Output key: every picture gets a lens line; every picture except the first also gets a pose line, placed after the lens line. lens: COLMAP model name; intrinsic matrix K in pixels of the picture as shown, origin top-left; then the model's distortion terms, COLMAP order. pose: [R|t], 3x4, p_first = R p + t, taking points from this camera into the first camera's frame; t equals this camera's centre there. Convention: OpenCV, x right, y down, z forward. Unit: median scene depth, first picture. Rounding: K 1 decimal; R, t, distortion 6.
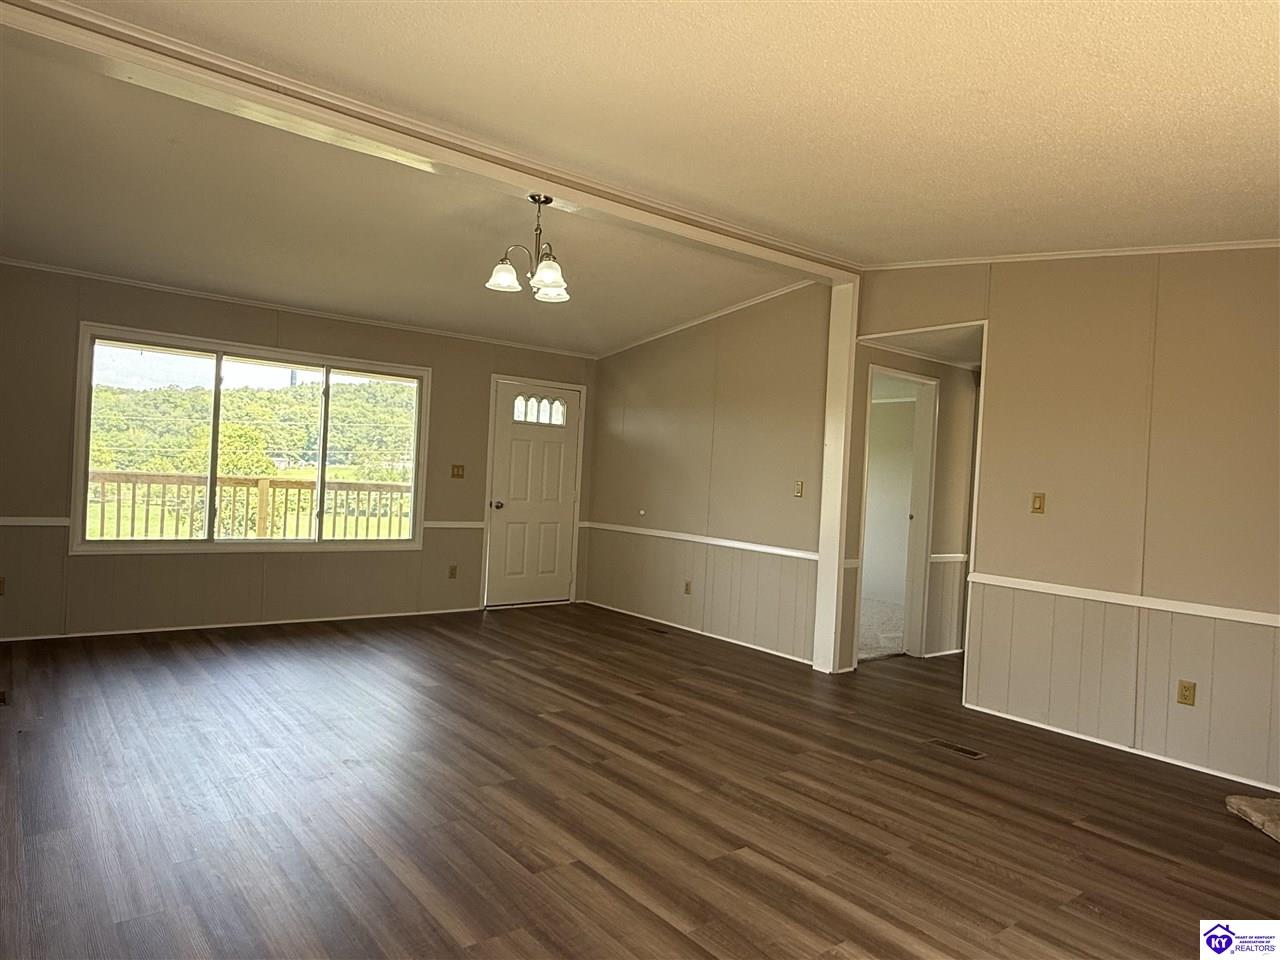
lens RADIAL K [[806.7, 0, 635.9], [0, 806.7, 482.3], [0, 0, 1]] dist [-0.002706, 0.005403]
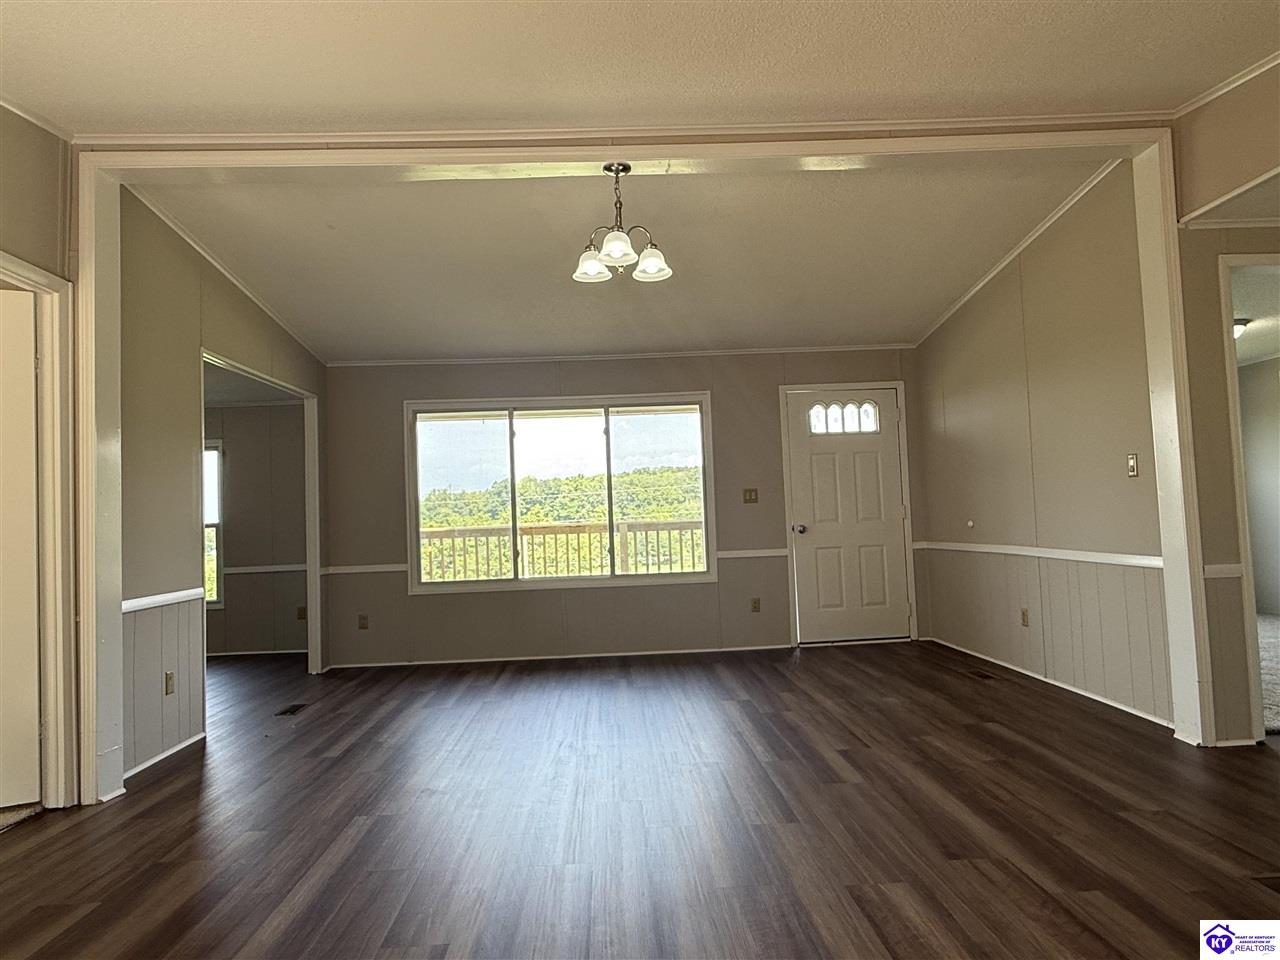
lens RADIAL K [[806.7, 0, 635.9], [0, 806.7, 482.3], [0, 0, 1]] dist [-0.002706, 0.005403]
pose [[0.803834, -0.113056, -0.584012, 0.274807], [0.078641, 0.993353, -0.084056, 0.049074], [0.589633, 0.021639, 0.807381, 0.220527]]
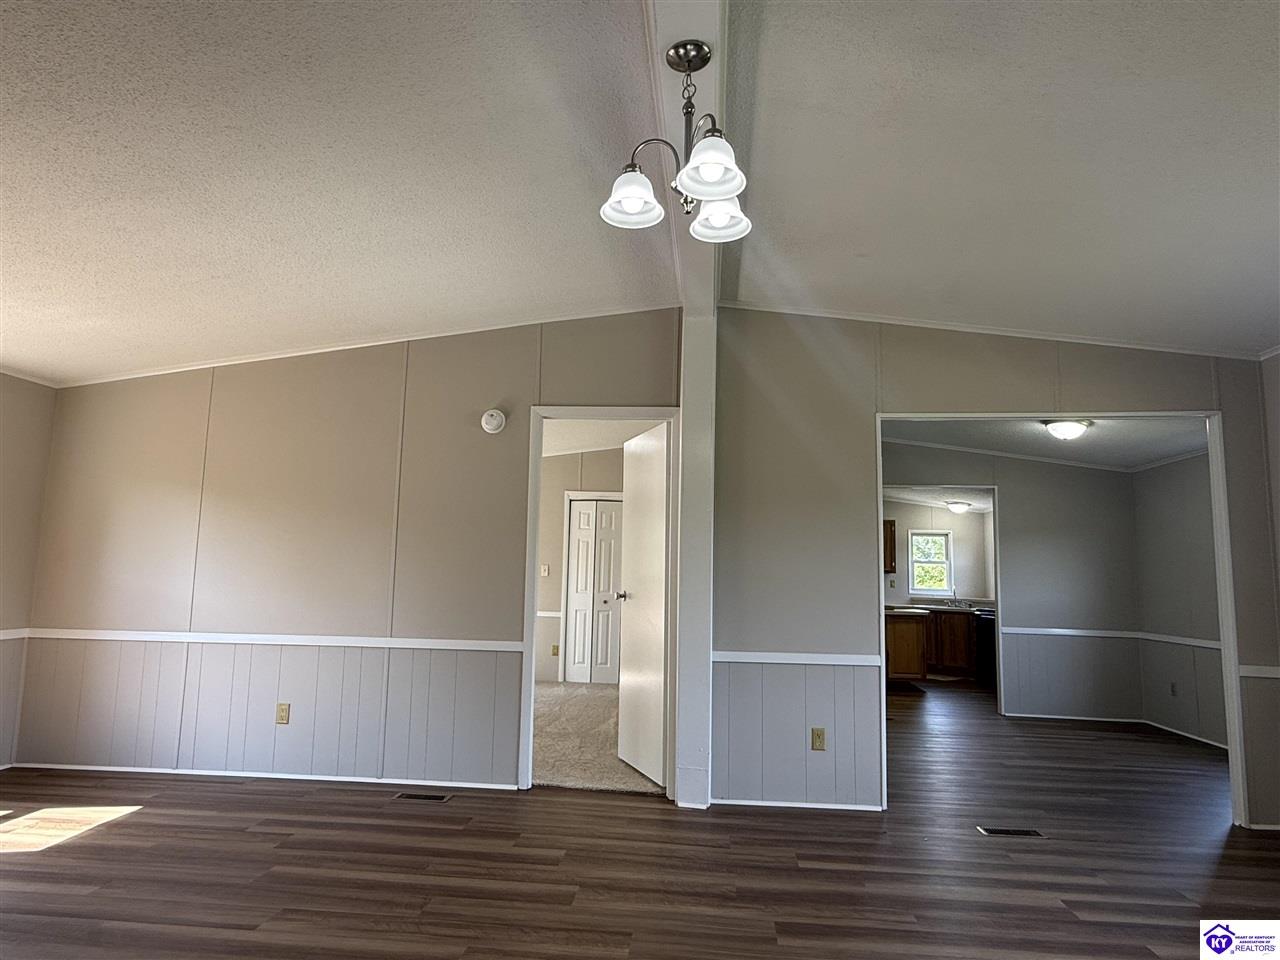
lens RADIAL K [[769.2, 0, 634.5], [0, 769.2, 481.8], [0, 0, 1]] dist [-0.001426, 0.000504]
pose [[-0.691264, -0.159247, -0.704837, 0.174310], [-0.063255, 0.985005, -0.160510, 0.019941], [0.719829, -0.066371, -0.690972, 0.962749]]
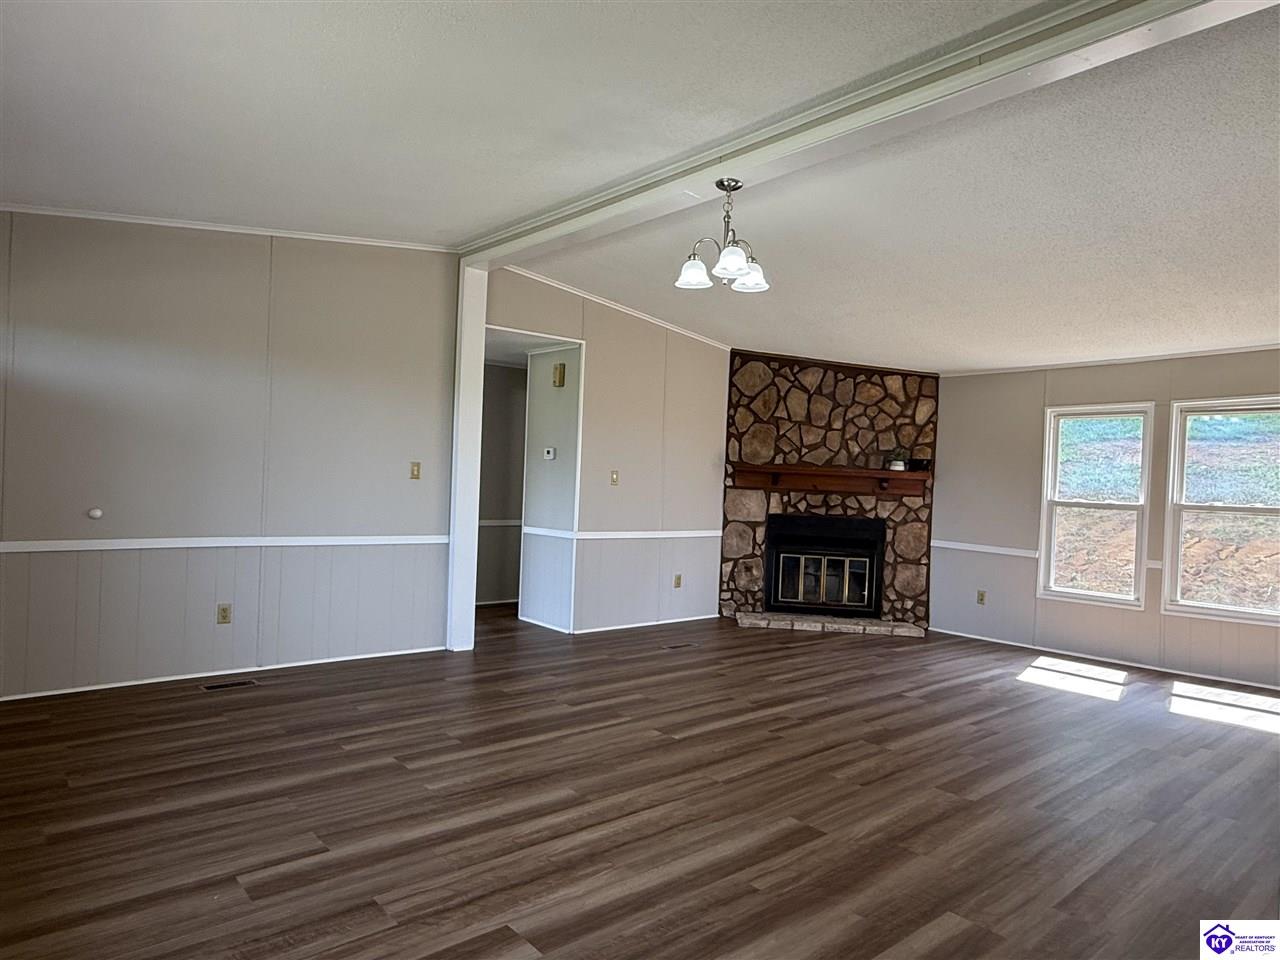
lens RADIAL K [[806.7, 0, 635.9], [0, 806.7, 482.3], [0, 0, 1]] dist [-0.002706, 0.005403]
pose [[-0.035021, -0.059939, 0.997588, -0.773255], [-0.032803, 0.997731, 0.058796, -0.043095], [-0.998848, -0.030665, -0.036907, 0.823020]]
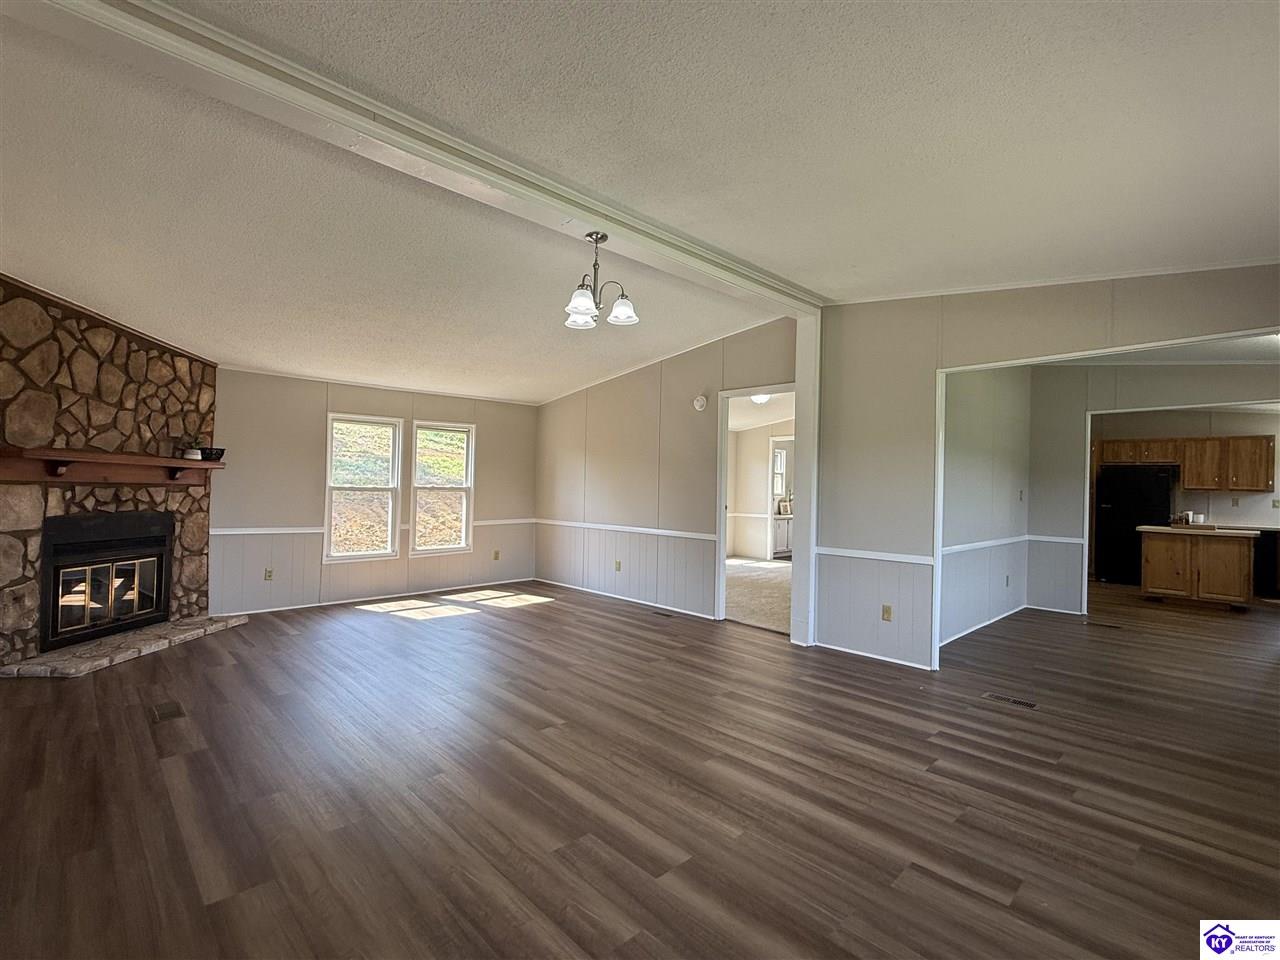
lens RADIAL K [[595.3, 0, 640.0], [0, 595.3, 480.0], [0, 0, 1]] dist [0.003105, -0.000368]
pose [[-0.992622, -0.075939, -0.094523, -0.091237], [-0.075241, 0.997105, -0.010930, -0.009962], [0.095079, -0.003737, -0.995463, 1.325254]]
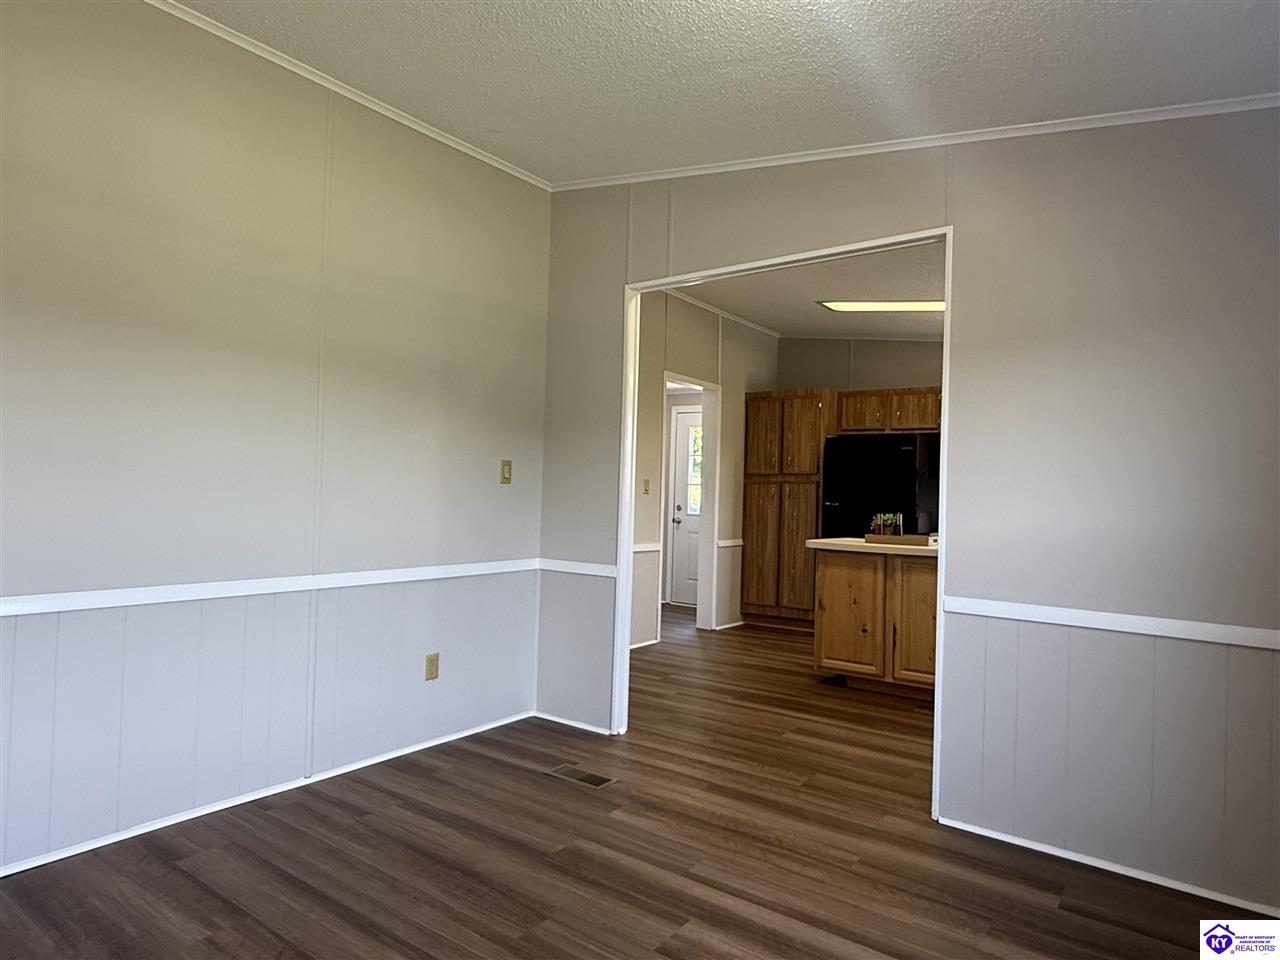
lens RADIAL K [[771.2, 0, 640.0], [0, 771.2, 480.0], [0, 0, 1]] dist [0.005901, 0.000182]
pose [[-0.962168, -0.083652, -0.259297, -0.874130], [-0.078638, 0.996462, -0.029670, -0.029905], [0.260862, -0.008157, -0.965342, 0.926848]]
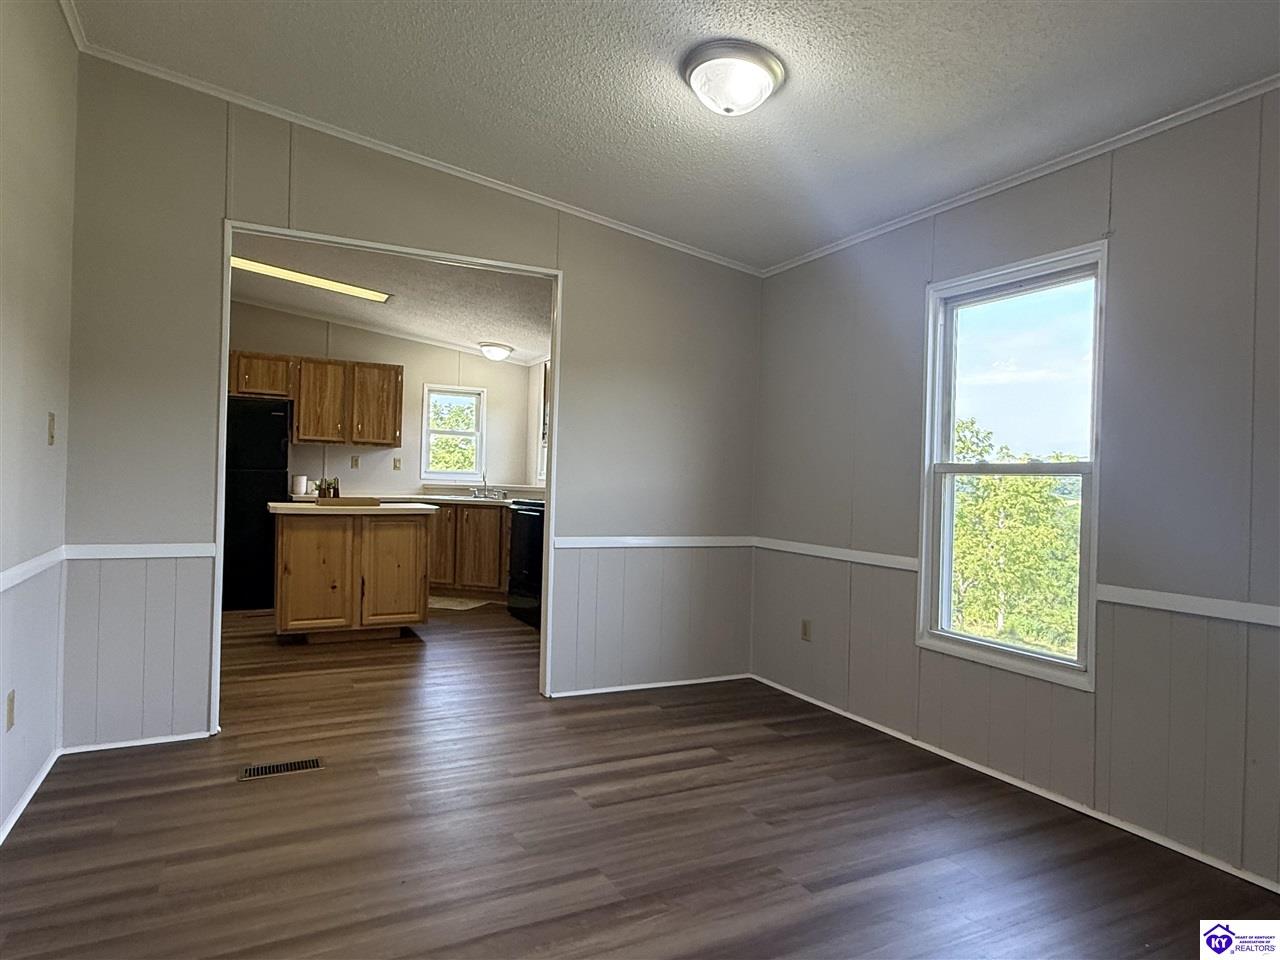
lens RADIAL K [[769.2, 0, 634.5], [0, 769.2, 481.8], [0, 0, 1]] dist [-0.001426, 0.000504]
pose [[-0.193862, -0.054216, -0.979529, -0.533248], [-0.038471, 0.998124, -0.047632, -0.005151], [0.980274, 0.028450, -0.195584, 0.702887]]
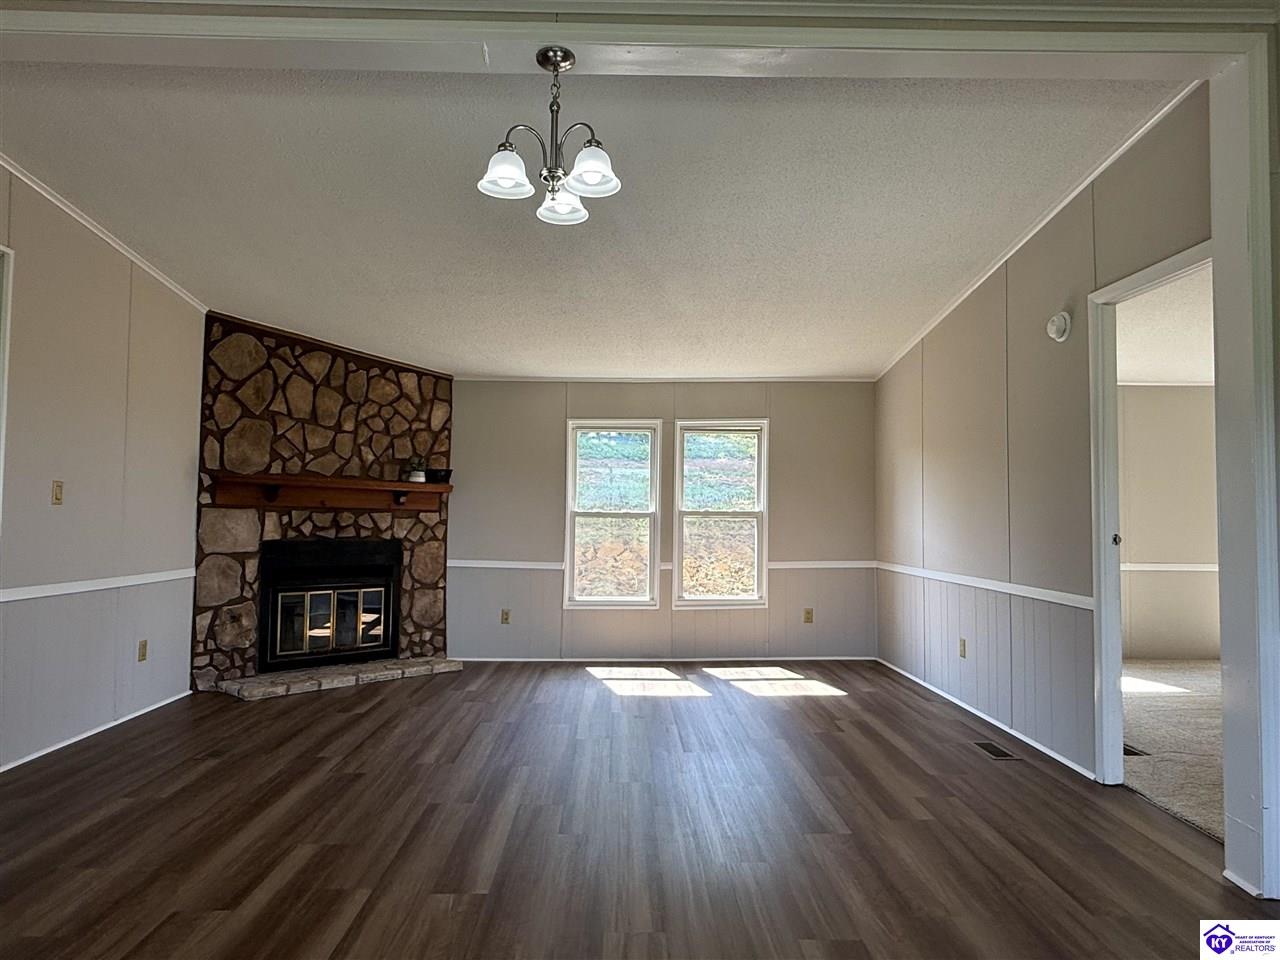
lens RADIAL K [[806.7, 0, 635.9], [0, 806.7, 482.3], [0, 0, 1]] dist [-0.002706, 0.005403]
pose [[-0.795807, -0.035920, 0.604483, -0.416169], [-0.048706, 0.998802, -0.004771, -0.009243], [-0.603588, -0.033238, -0.796603, 1.065563]]
